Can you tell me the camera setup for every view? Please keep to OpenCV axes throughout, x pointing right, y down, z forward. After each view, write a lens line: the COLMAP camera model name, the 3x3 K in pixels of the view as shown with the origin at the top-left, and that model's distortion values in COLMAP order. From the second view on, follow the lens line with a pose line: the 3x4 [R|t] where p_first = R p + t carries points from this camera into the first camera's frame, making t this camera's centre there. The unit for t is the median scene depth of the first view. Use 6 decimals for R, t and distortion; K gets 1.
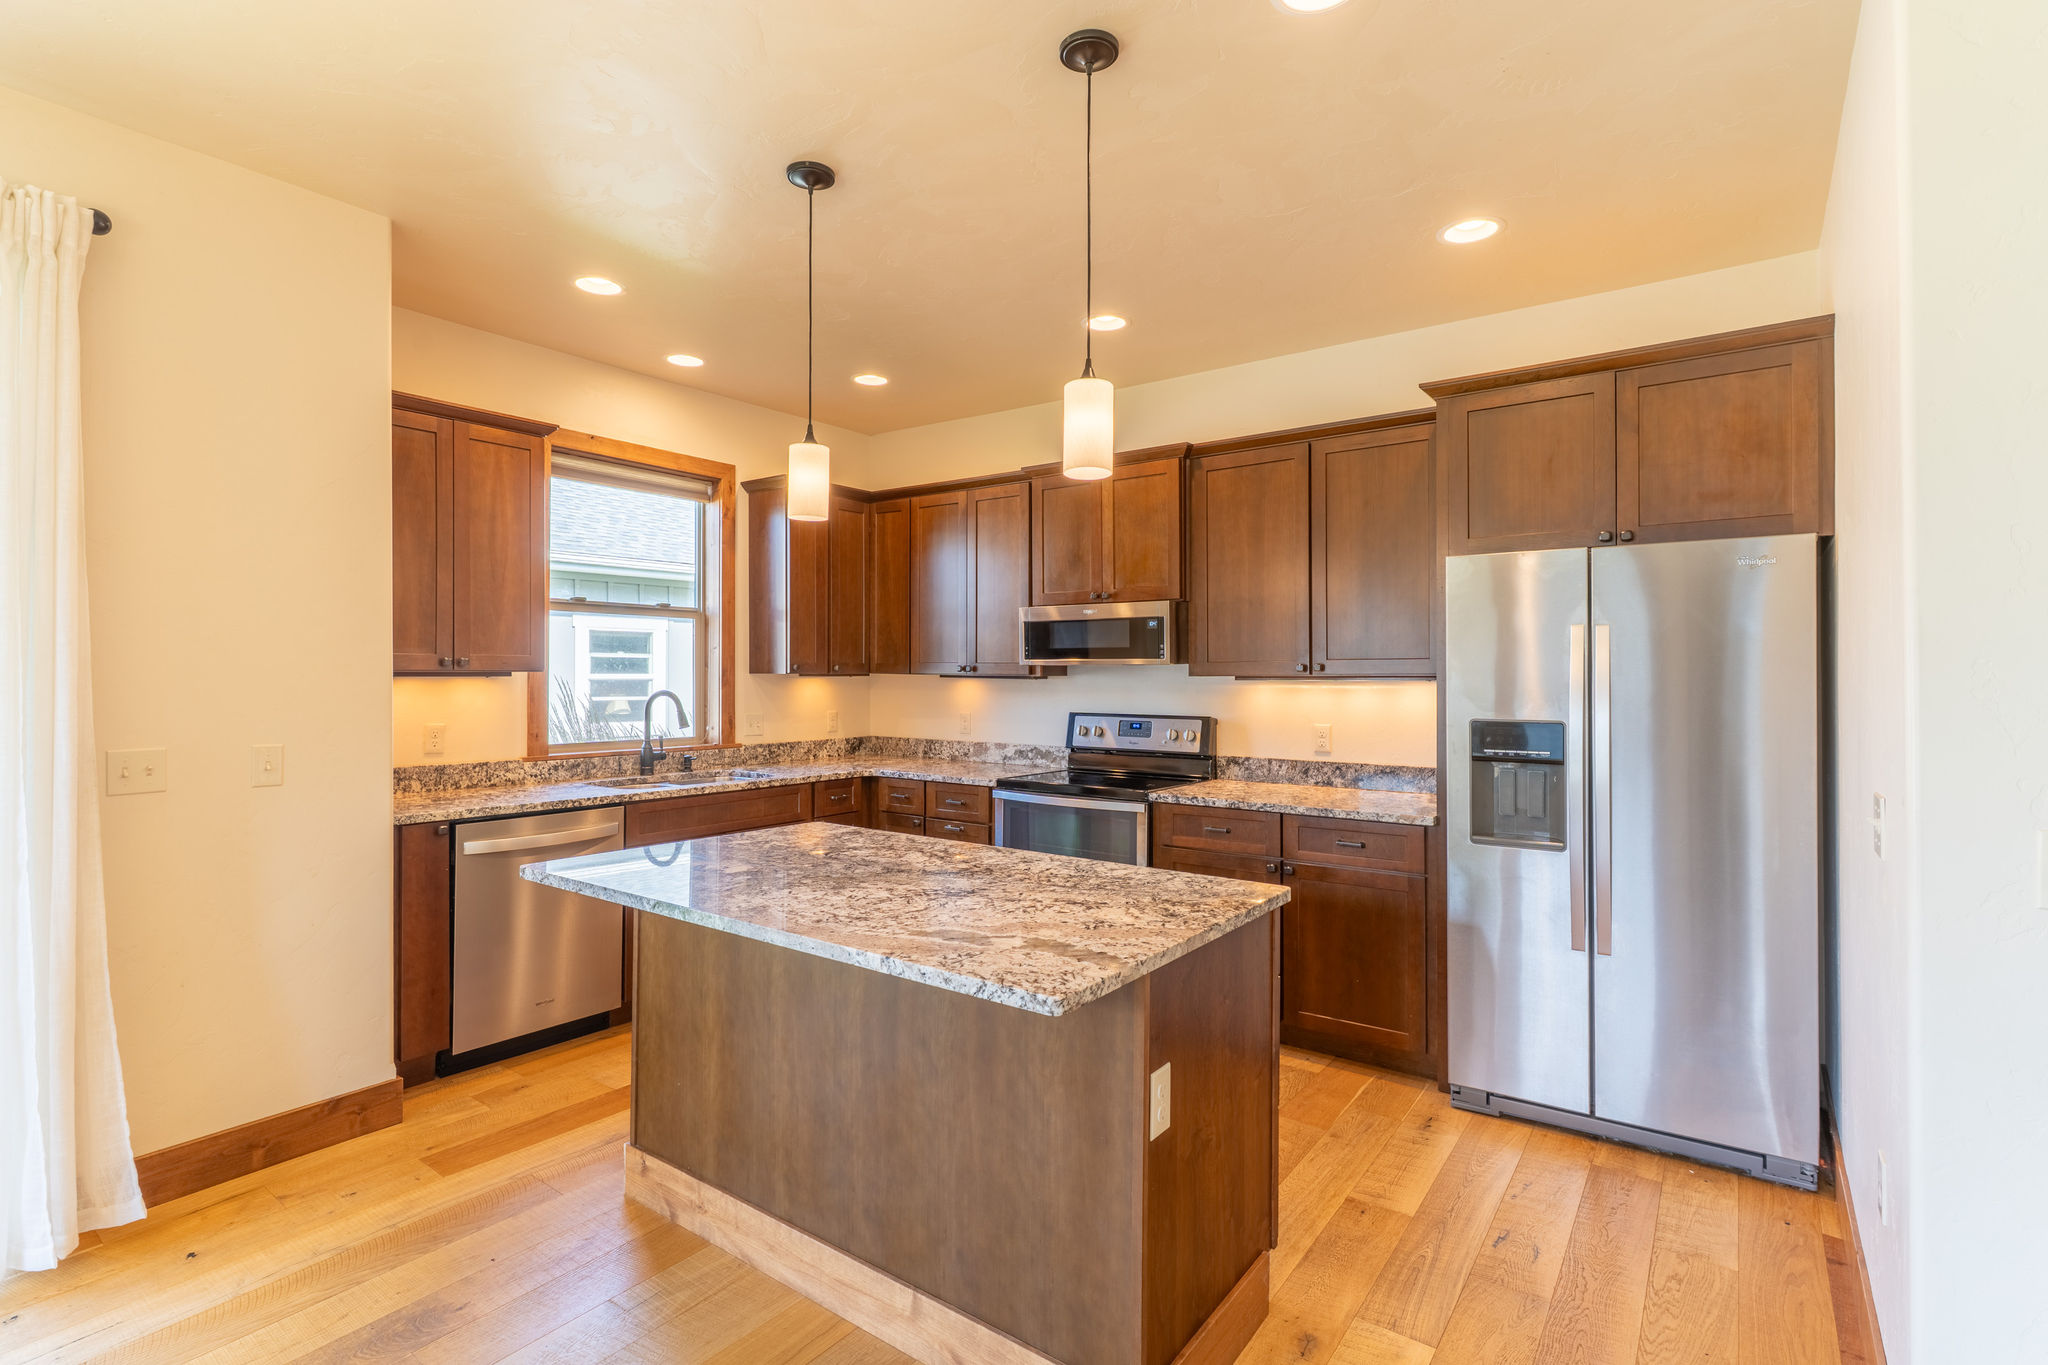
lens RADIAL K [[972.3, 0, 1015.2], [0, 972.3, 671.1], [0, 0, 1]] dist [0.002133, 0.000218]
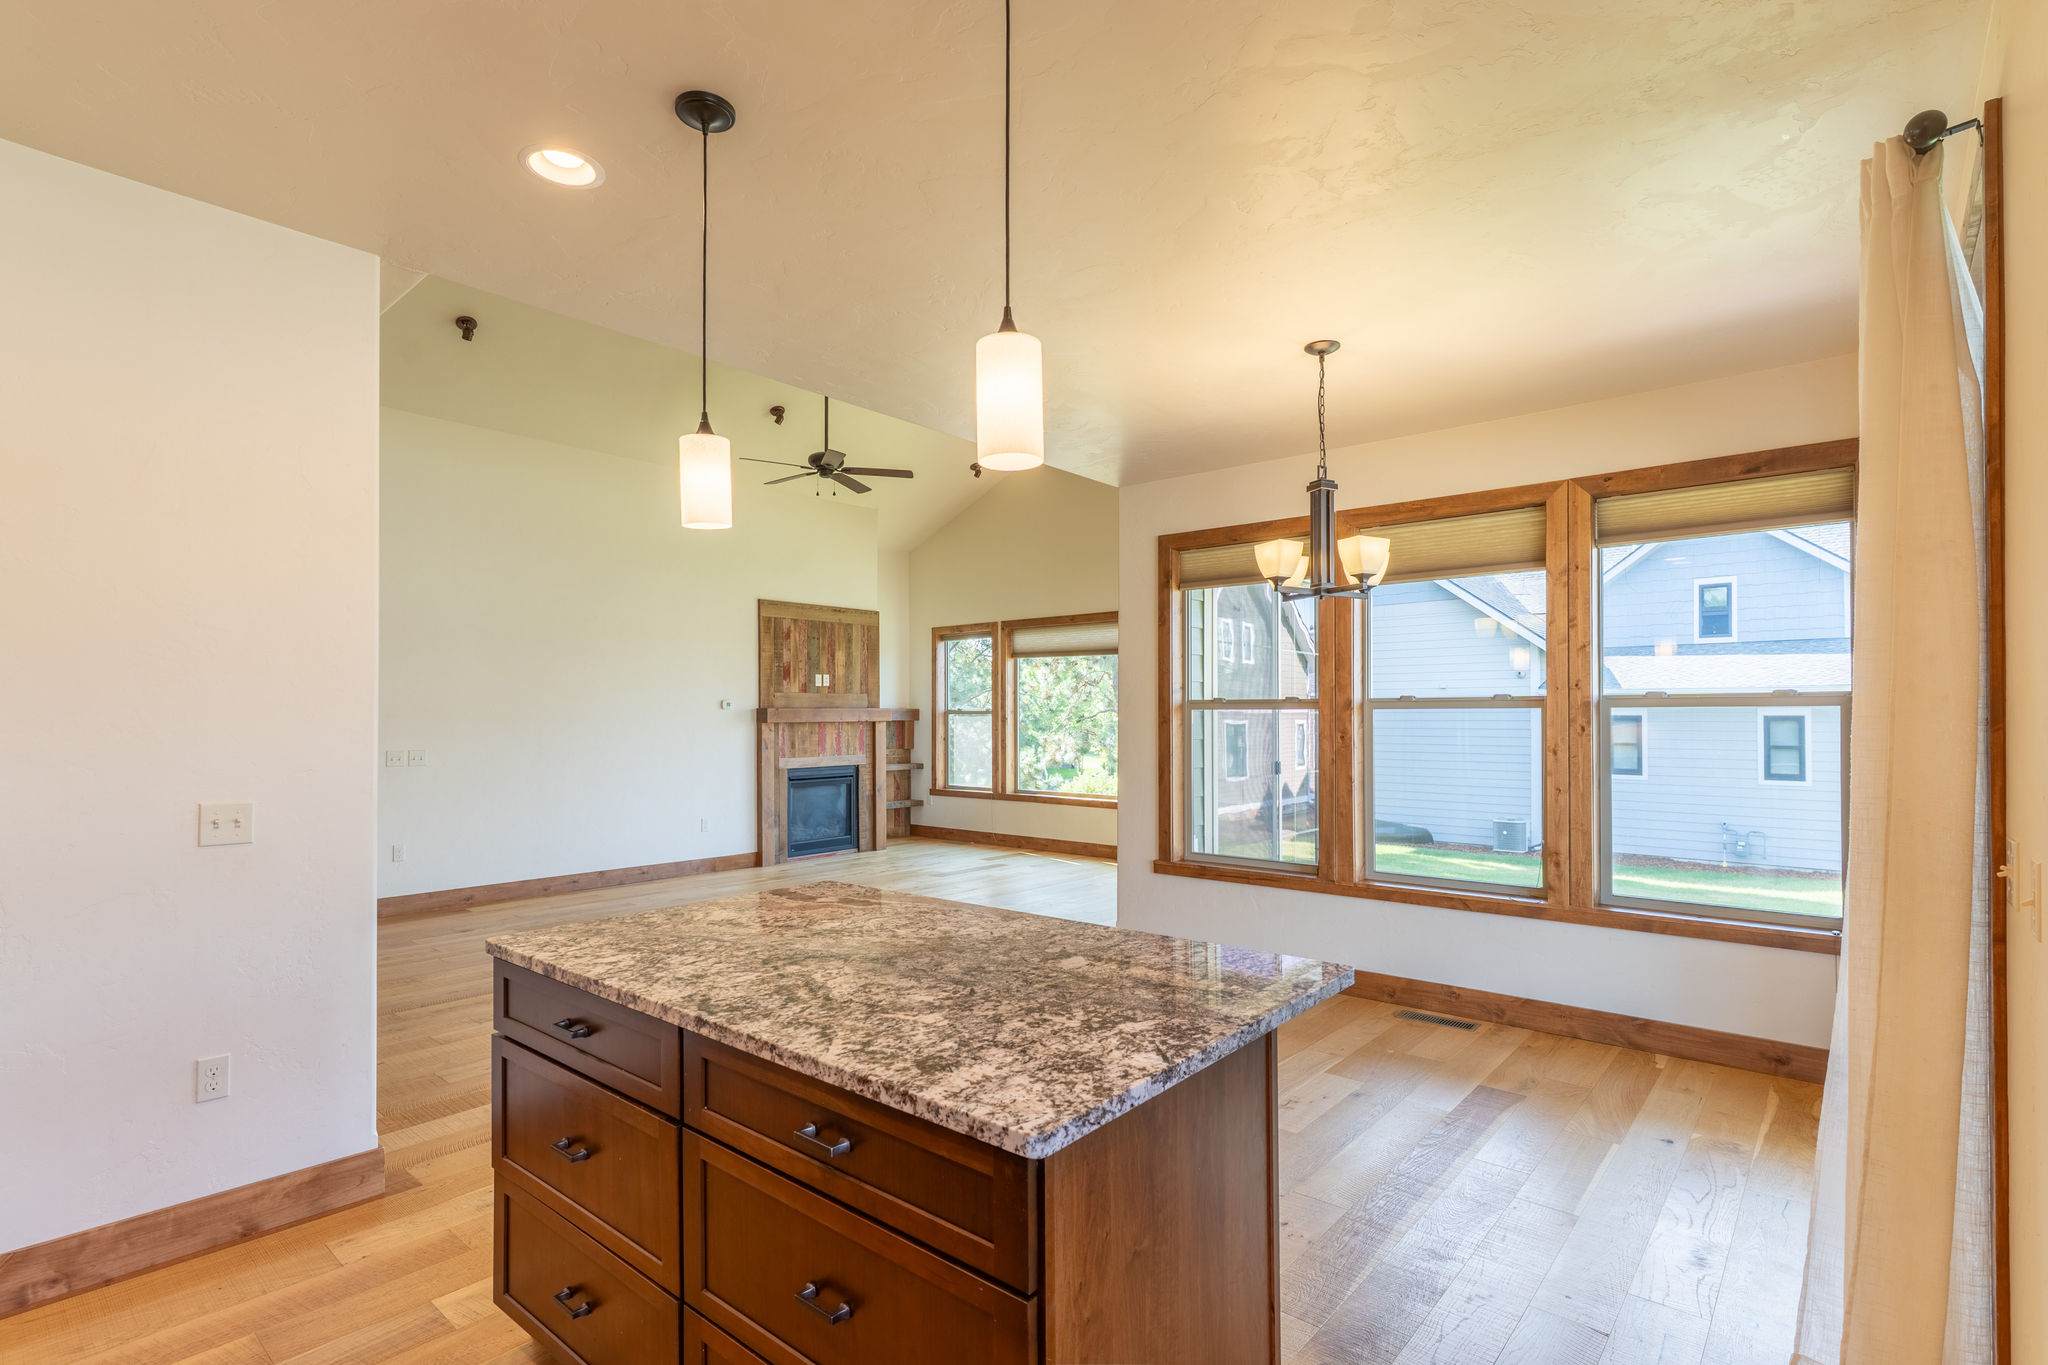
lens RADIAL K [[972.3, 0, 1021.7], [0, 972.3, 710.4], [0, 0, 1]] dist [0.002133, 0.000218]
pose [[-0.997873, -0.002421, 0.065147, -0.170954], [-0.003192, 0.999926, -0.011728, 0.002027], [-0.065114, -0.011911, -0.997807, 1.052423]]
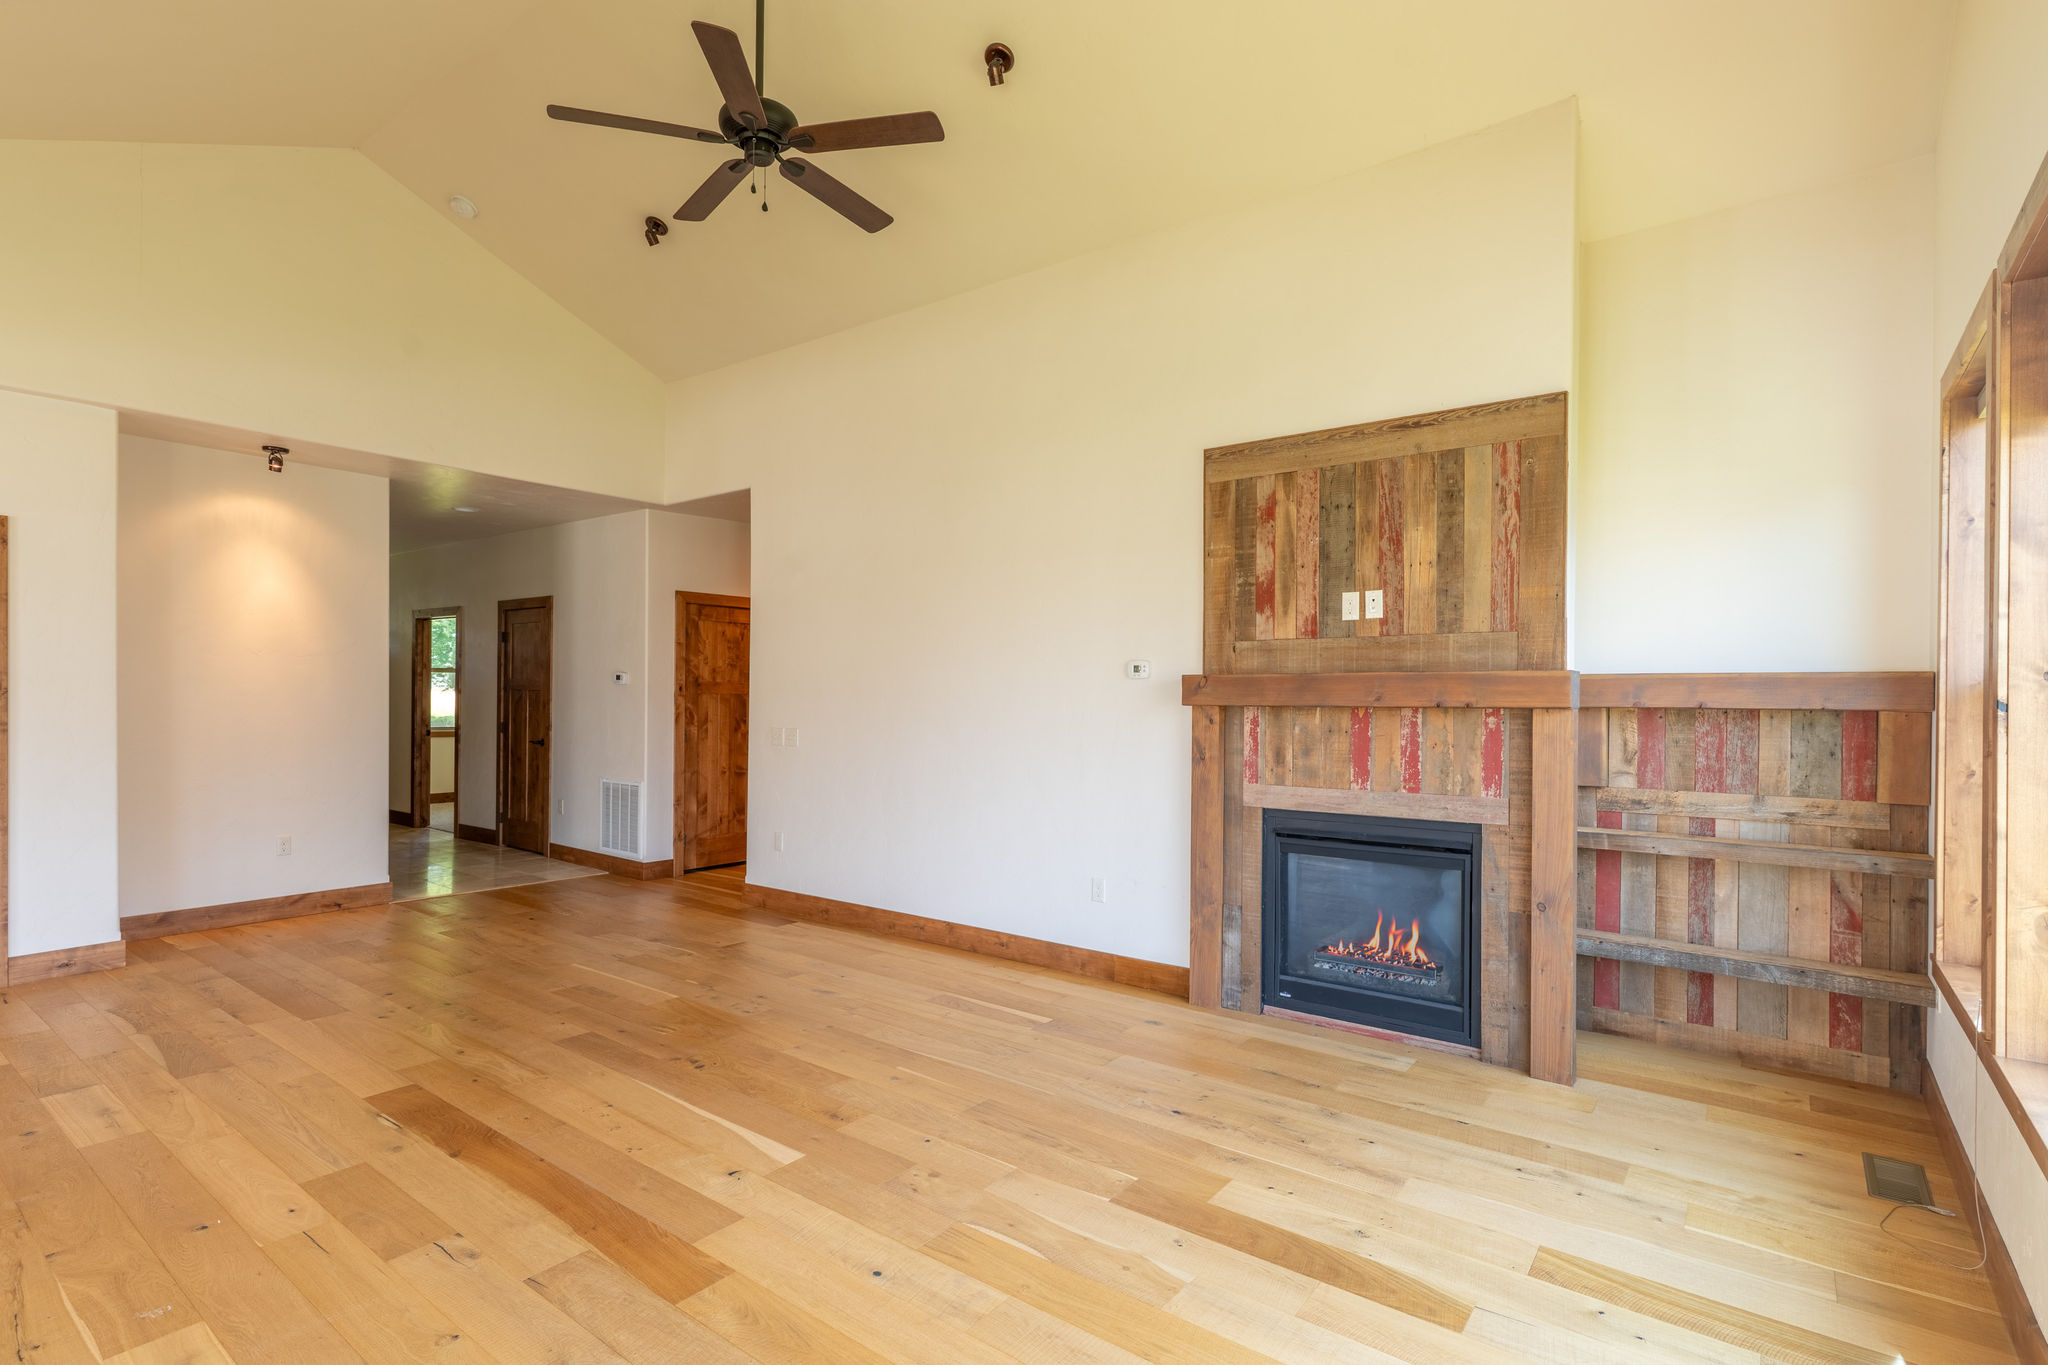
lens RADIAL K [[972.3, 0, 1004.1], [0, 972.3, 696.2], [0, 0, 1]] dist [0.002133, 0.000218]
pose [[0.005263, -0.001516, 0.999985, -0.514394], [-0.014946, 0.999887, 0.001595, -0.002794], [-0.999874, -0.014954, 0.005240, -0.957266]]
